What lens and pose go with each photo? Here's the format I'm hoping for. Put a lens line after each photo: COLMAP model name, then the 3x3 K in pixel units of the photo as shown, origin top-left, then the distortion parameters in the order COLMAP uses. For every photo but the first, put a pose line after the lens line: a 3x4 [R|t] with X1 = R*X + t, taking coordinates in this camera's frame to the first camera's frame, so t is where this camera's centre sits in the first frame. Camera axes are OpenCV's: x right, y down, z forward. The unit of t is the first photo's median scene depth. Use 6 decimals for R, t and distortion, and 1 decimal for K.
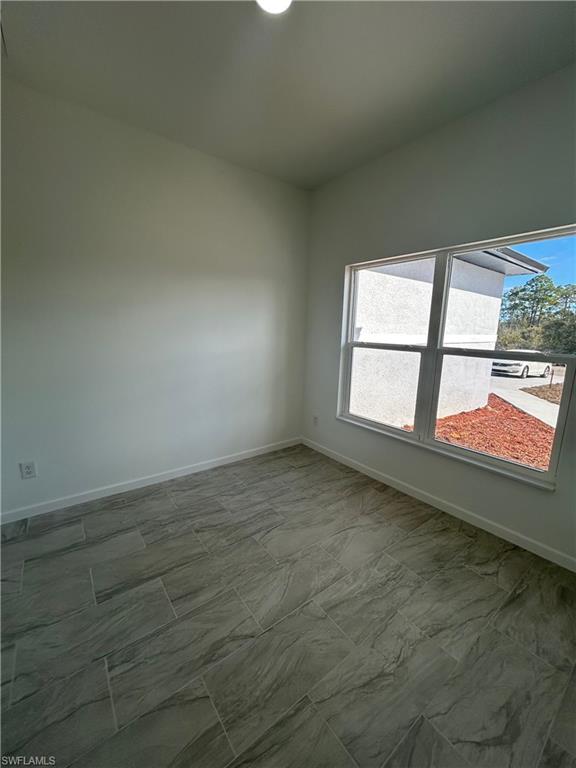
lens RADIAL K [[310.2, 0, 289.7], [0, 310.2, 382.8], [0, 0, 1]] dist [0.000495, 0.000235]
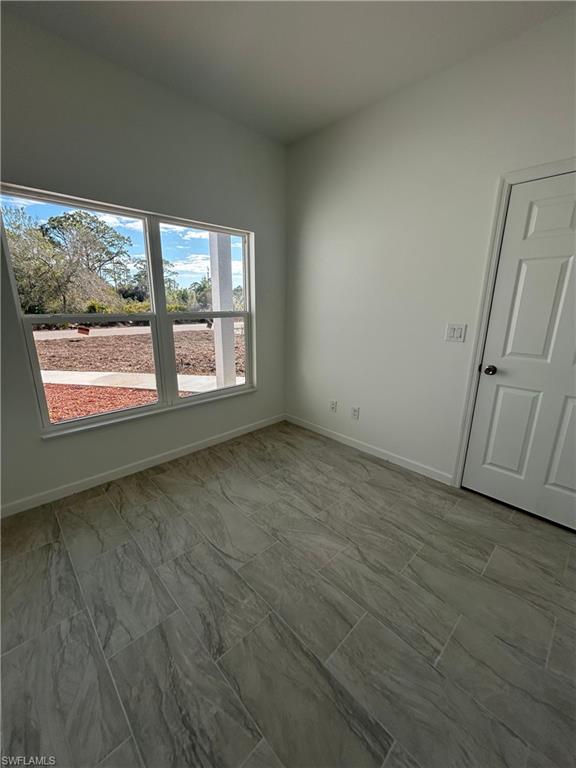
lens RADIAL K [[310.2, 0, 289.7], [0, 310.2, 382.8], [0, 0, 1]] dist [0.000495, 0.000235]
pose [[-0.113268, -0.276925, 0.954192, -0.779306], [0.159903, 0.942773, 0.292593, -0.161660], [-0.980613, 0.185720, -0.062505, 0.863684]]
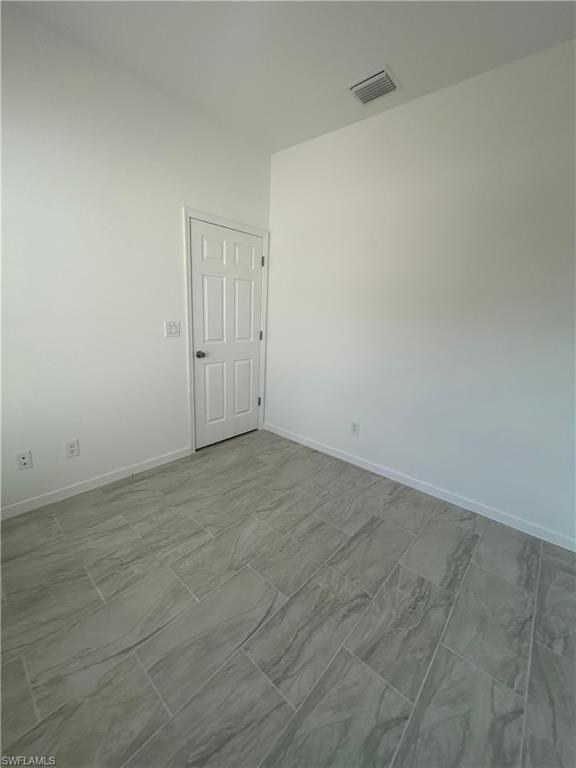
lens RADIAL K [[310.2, 0, 289.7], [0, 310.2, 382.8], [0, 0, 1]] dist [0.000495, 0.000235]
pose [[-0.977360, -0.025658, -0.210023, 0.043526], [-0.106458, 0.917456, 0.383328, -0.250933], [0.182852, 0.397008, -0.899416, 1.510745]]
